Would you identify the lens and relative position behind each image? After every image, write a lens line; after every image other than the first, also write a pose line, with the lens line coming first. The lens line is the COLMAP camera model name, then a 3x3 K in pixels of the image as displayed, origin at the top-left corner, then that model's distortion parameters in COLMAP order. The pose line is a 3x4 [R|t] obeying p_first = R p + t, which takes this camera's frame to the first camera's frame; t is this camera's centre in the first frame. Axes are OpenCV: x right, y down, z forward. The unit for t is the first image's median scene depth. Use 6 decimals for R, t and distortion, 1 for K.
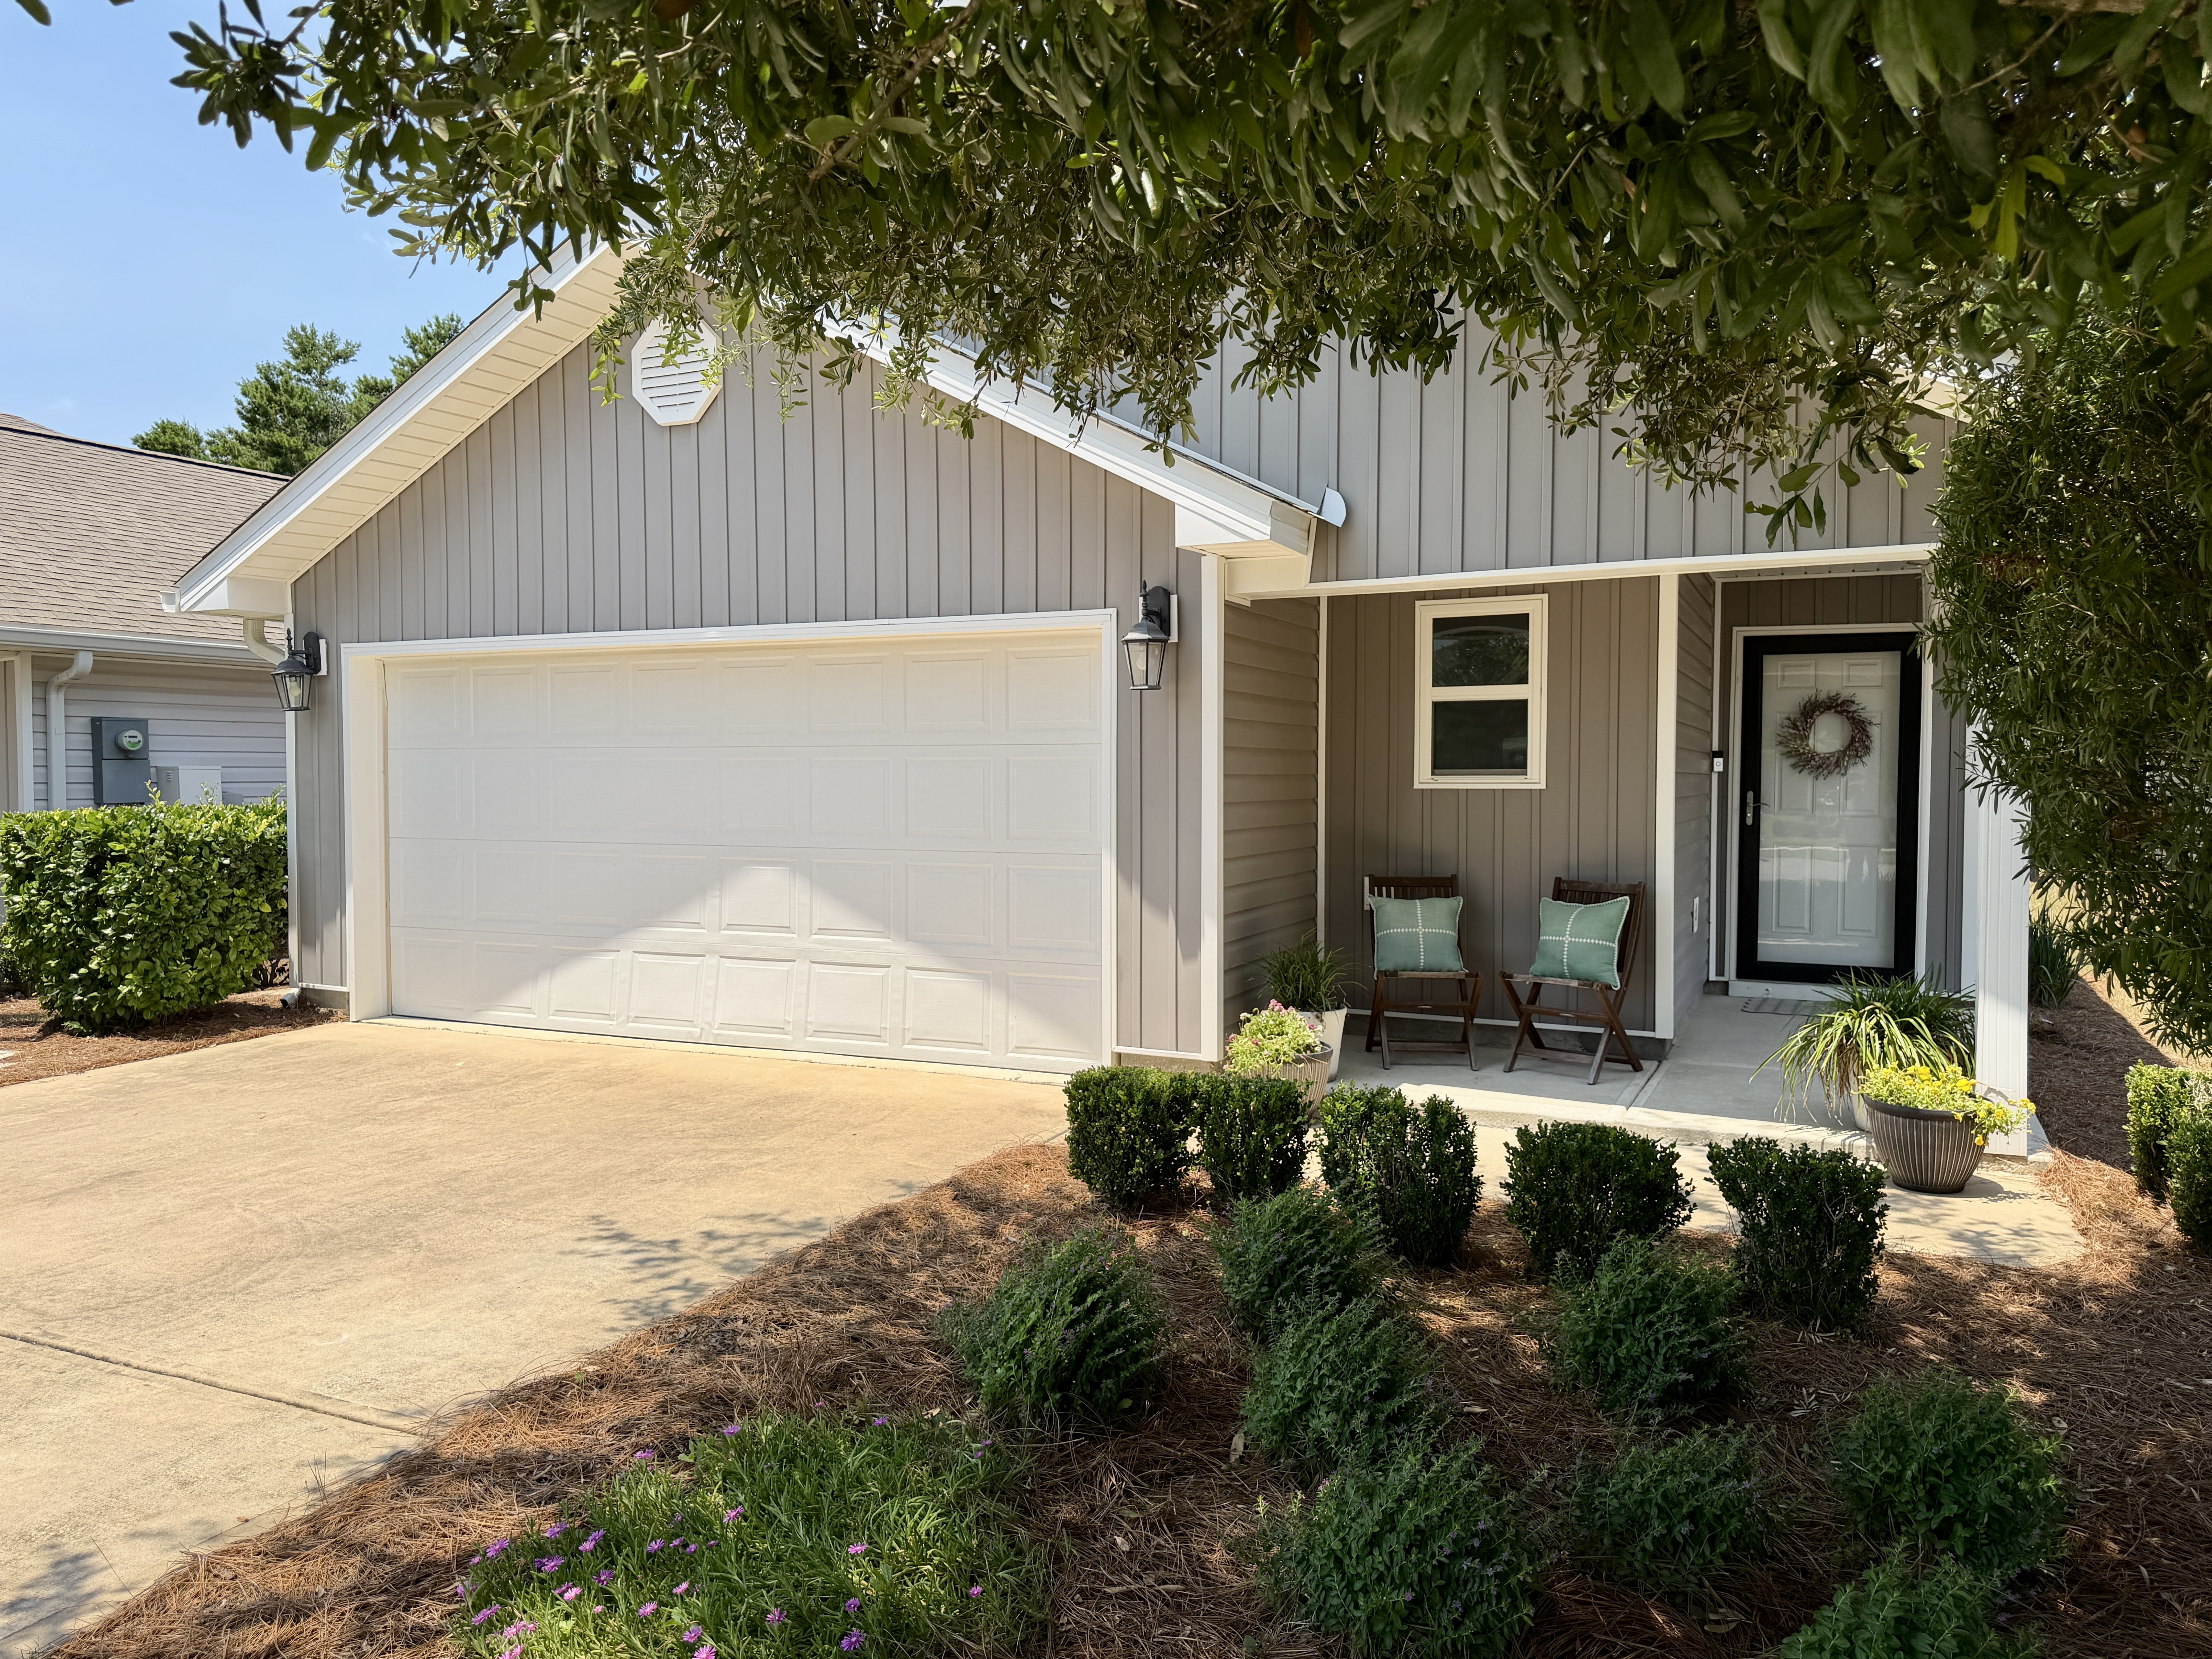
lens RADIAL K [[1570.2, 0, 1133.0], [0, 1570.2, 837.6], [0, 0, 1]] dist [0.025086, -0.023391]
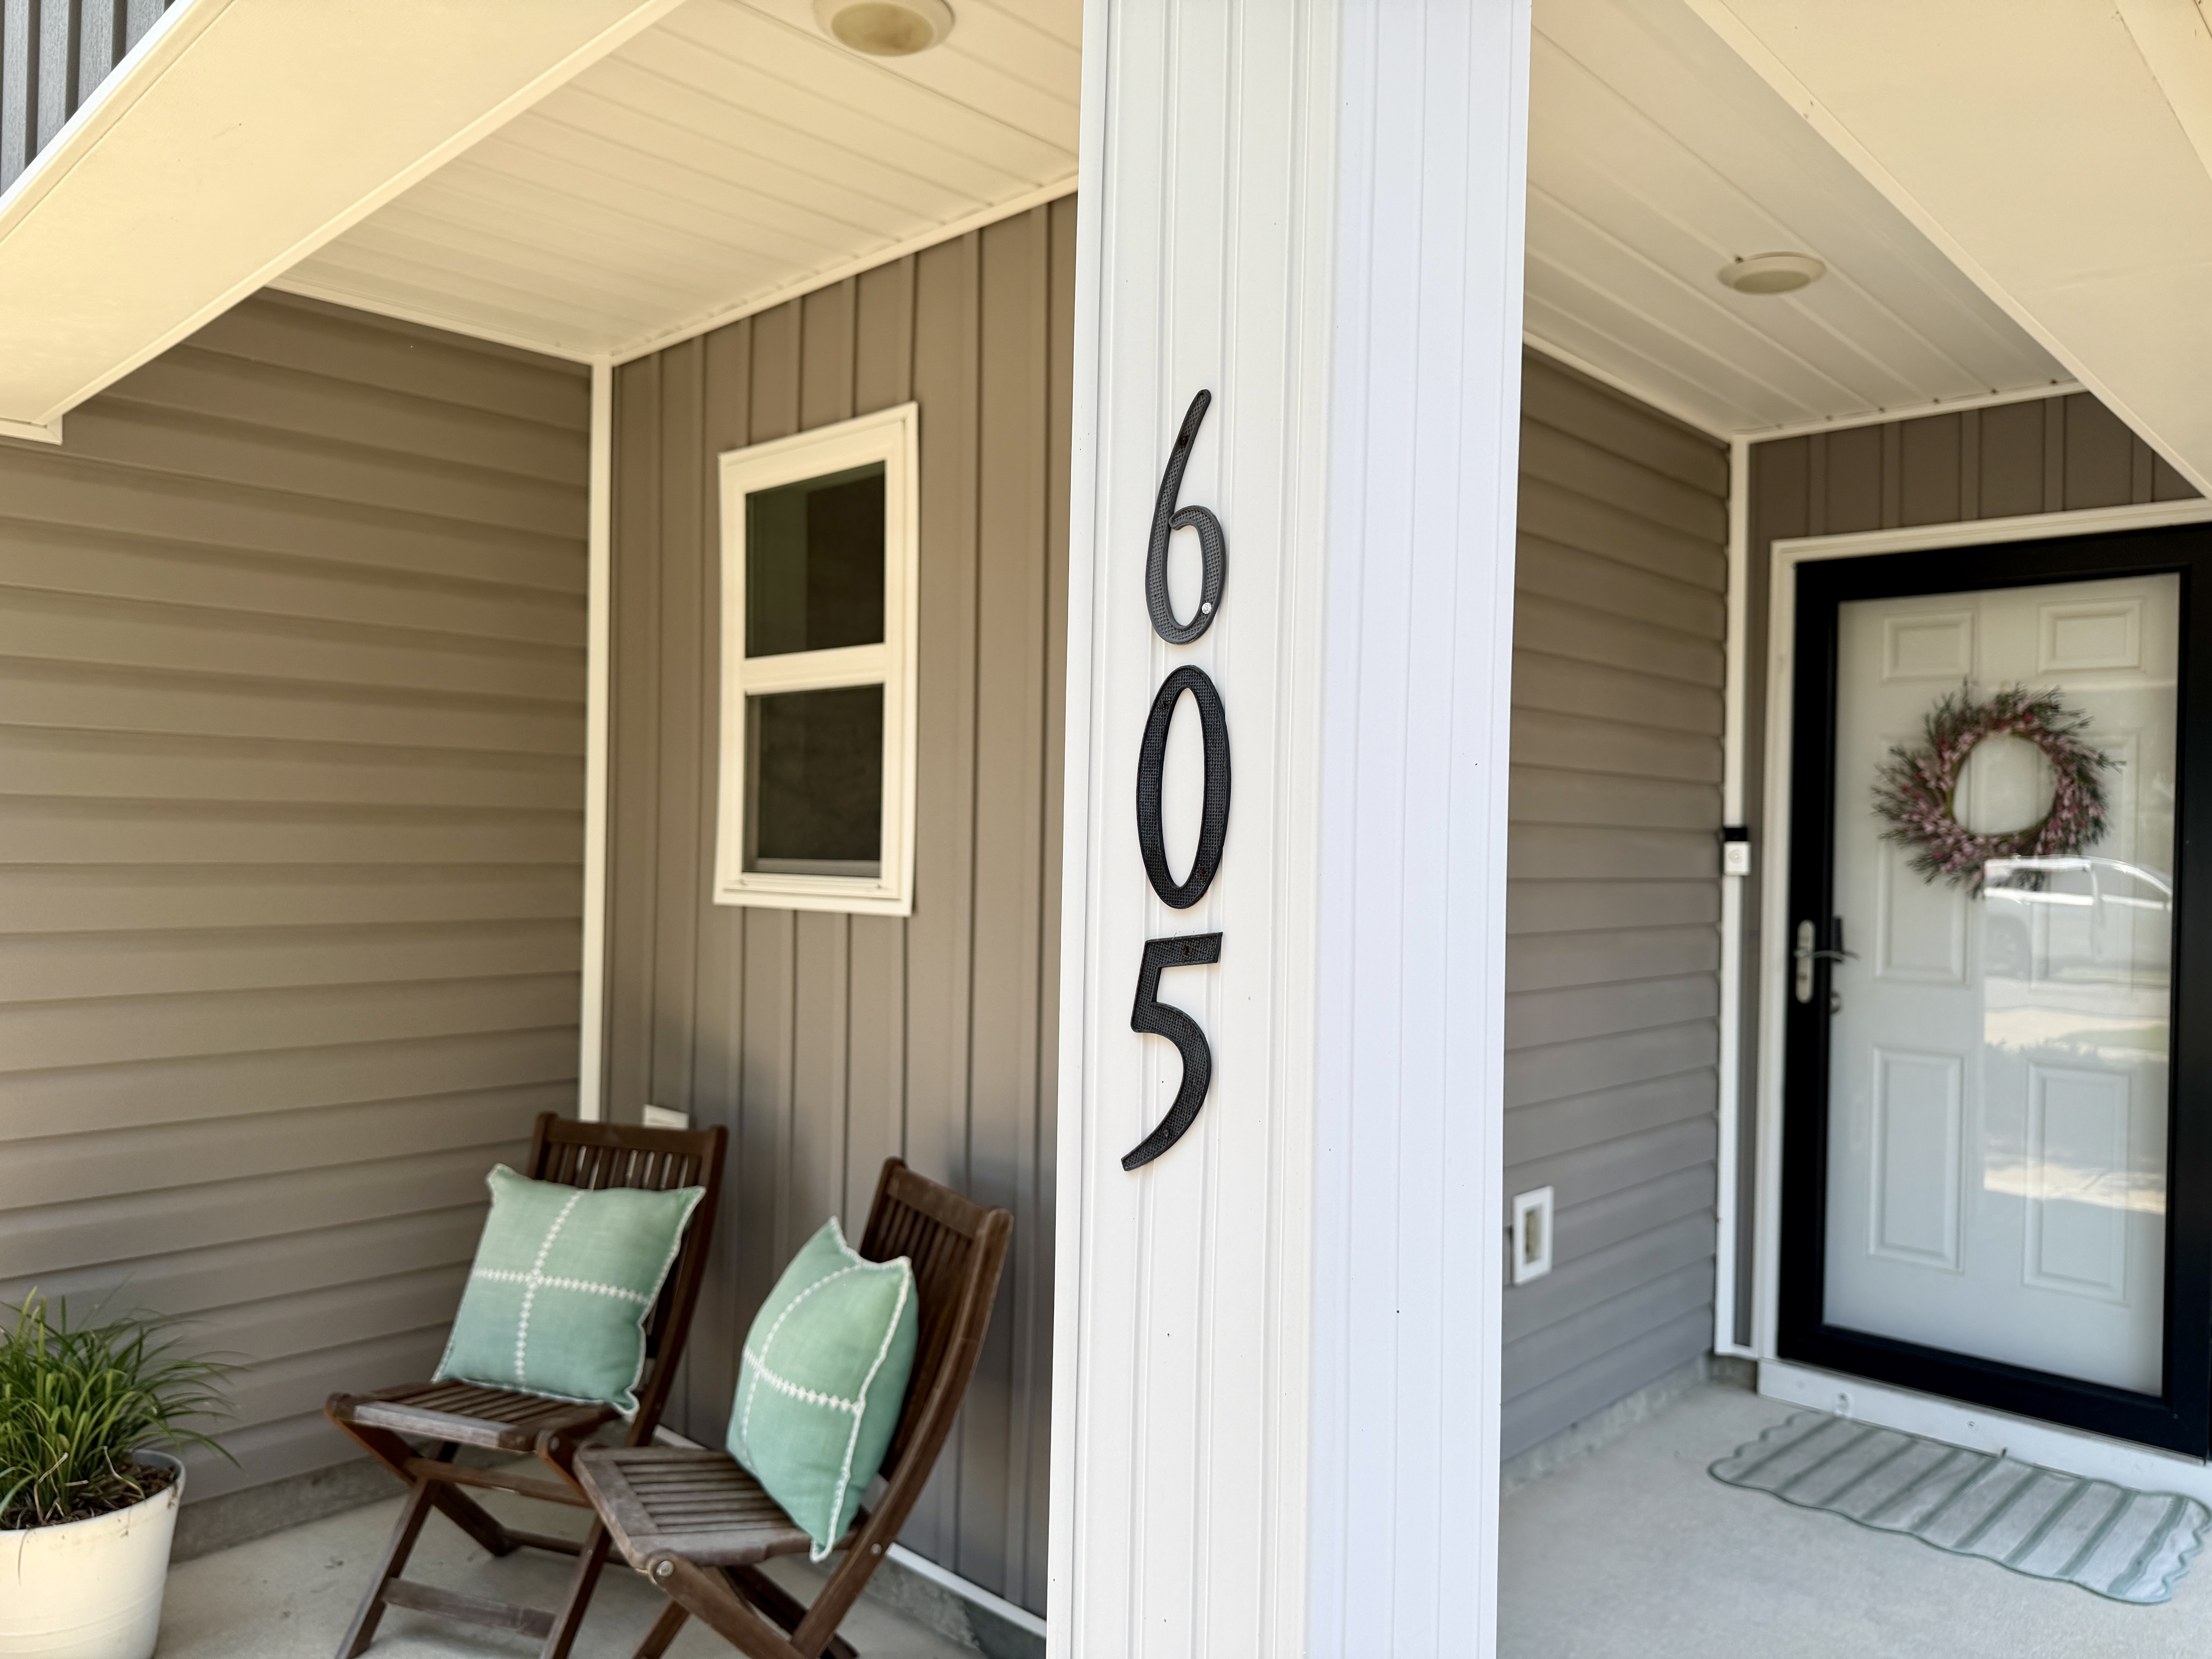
lens RADIAL K [[1570.2, 0, 1133.0], [0, 1570.2, 837.6], [0, 0, 1]] dist [0.025086, -0.023391]
pose [[0.950286, 0.016404, -0.310947, 0.404885], [-0.029814, 0.998817, -0.038422, -0.034871], [0.309948, 0.045782, 0.949650, 0.619233]]
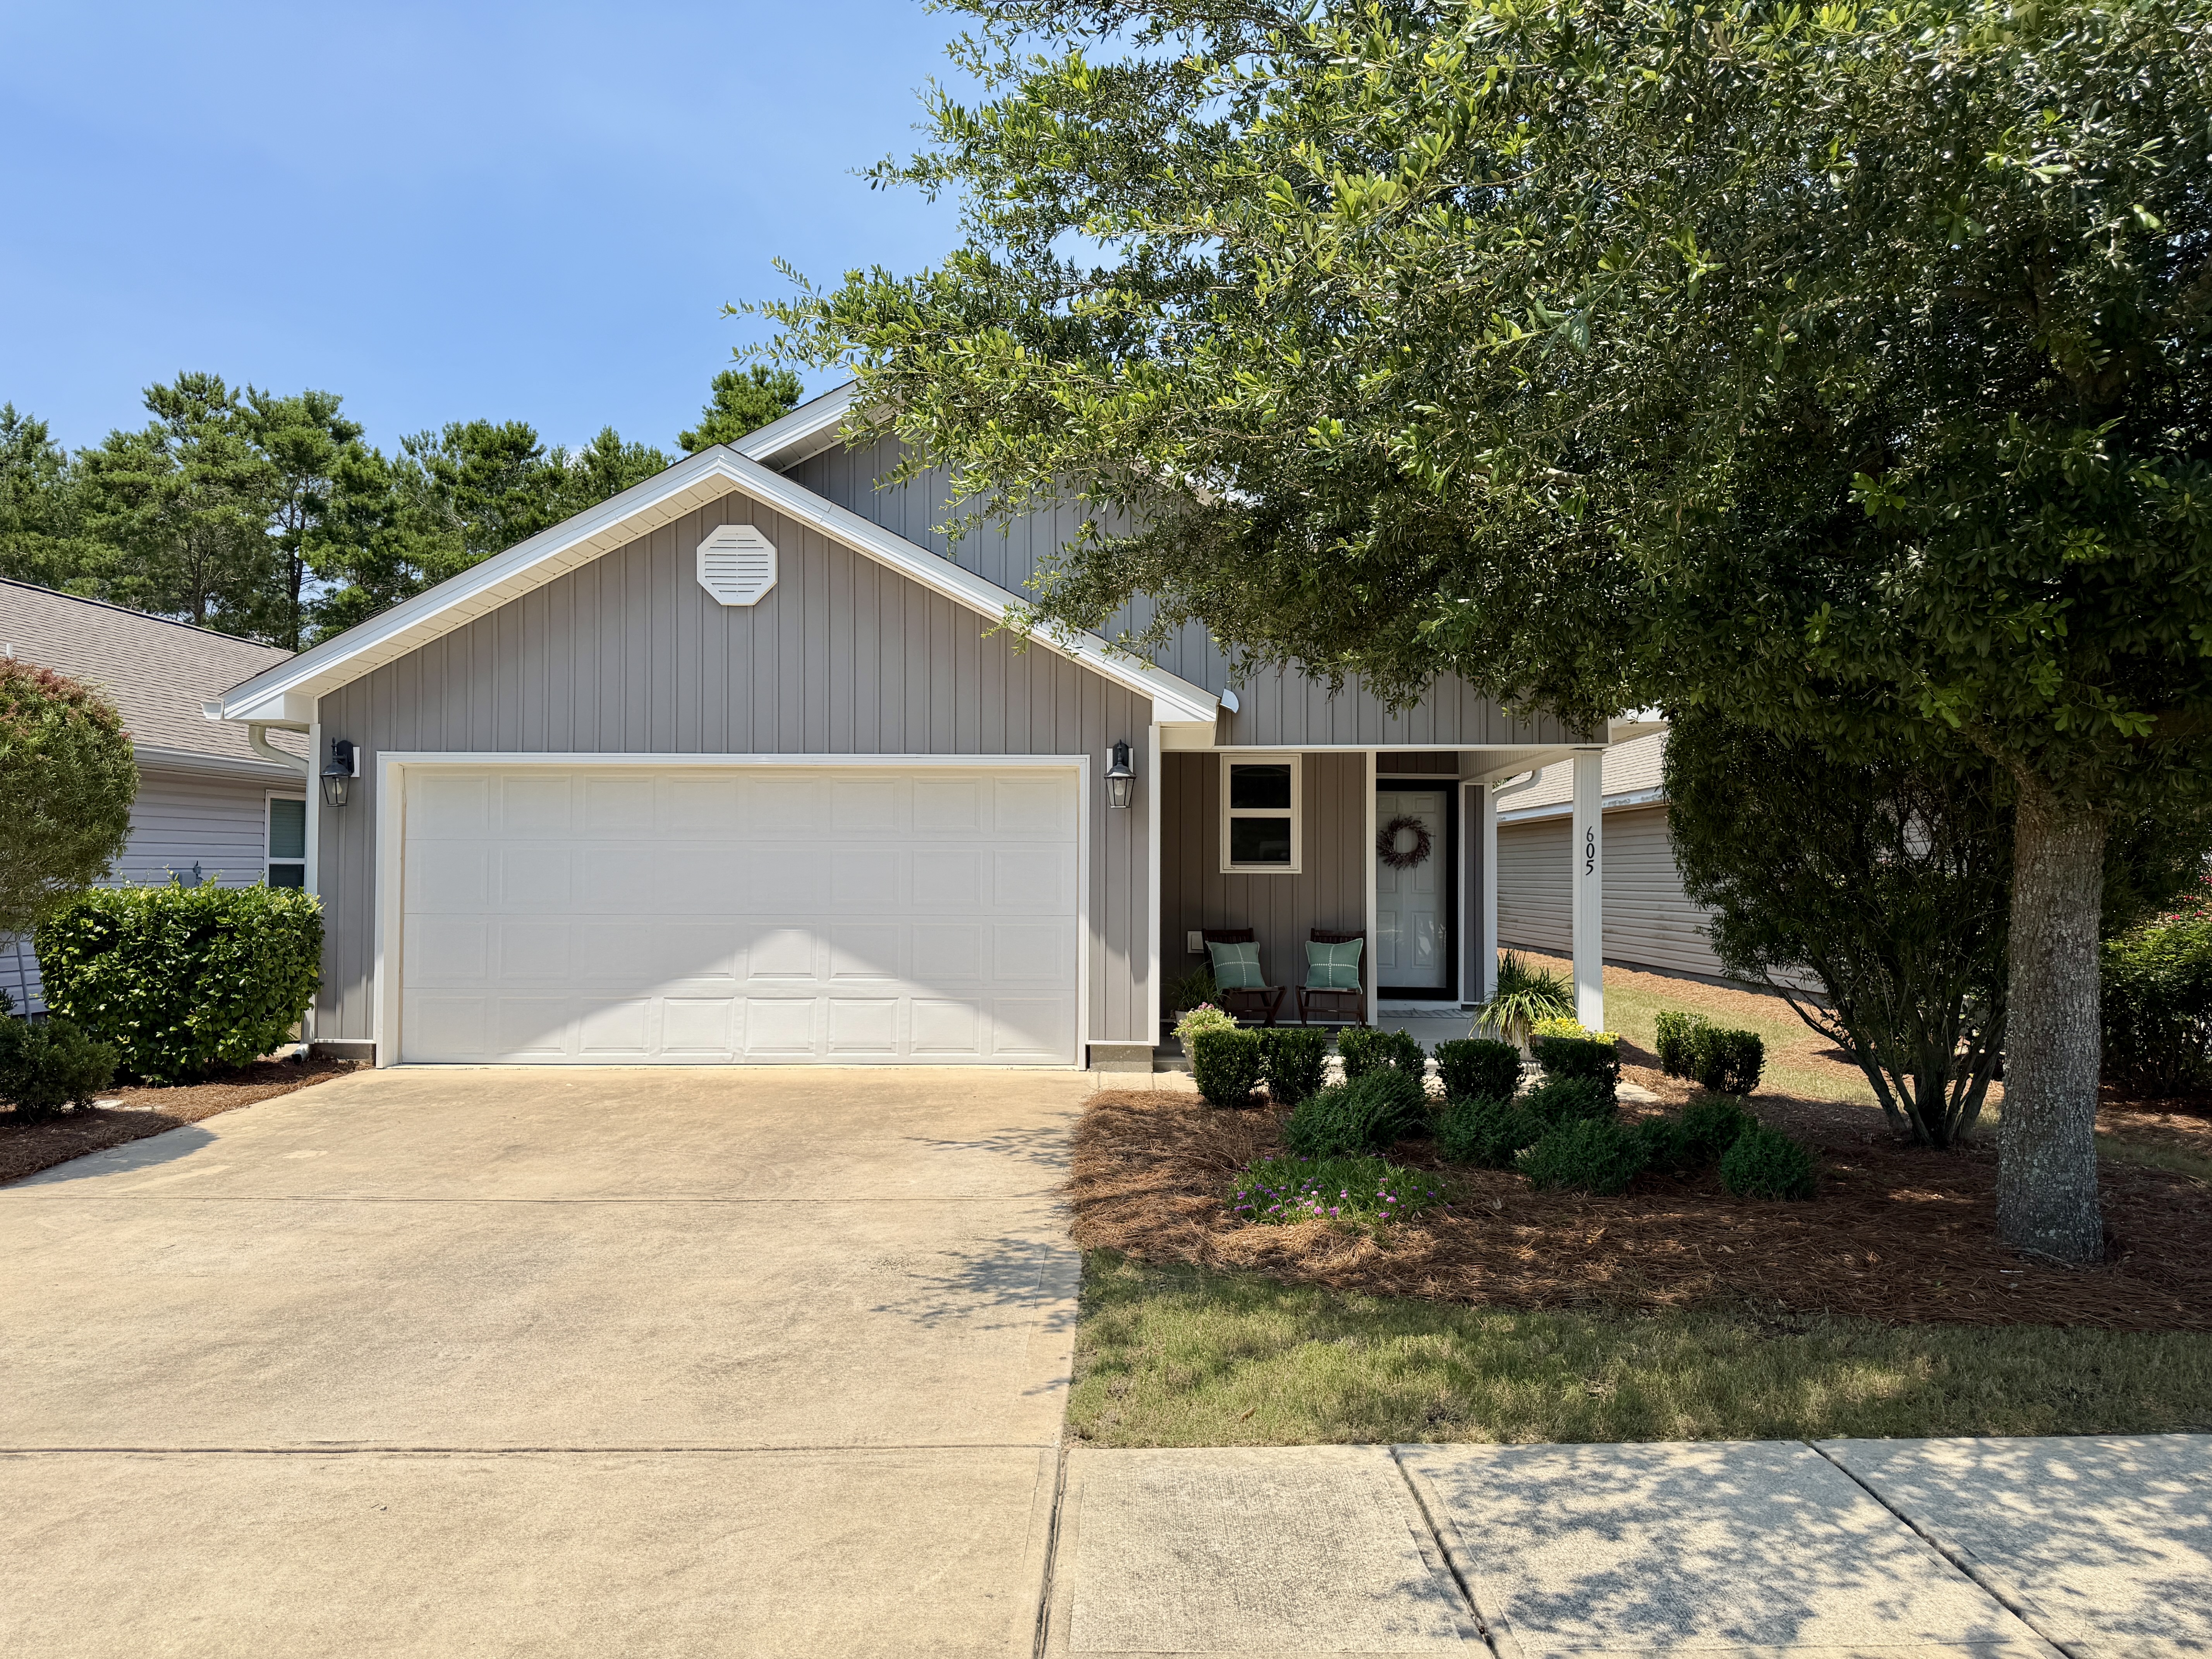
lens RADIAL K [[1570.2, 0, 1133.0], [0, 1570.2, 837.6], [0, 0, 1]] dist [0.025086, -0.023391]
pose [[0.908237, 0.013135, 0.418251, -0.529652], [0.013695, 0.998039, -0.061082, 0.026010], [-0.418233, 0.061205, 0.906276, -0.356112]]
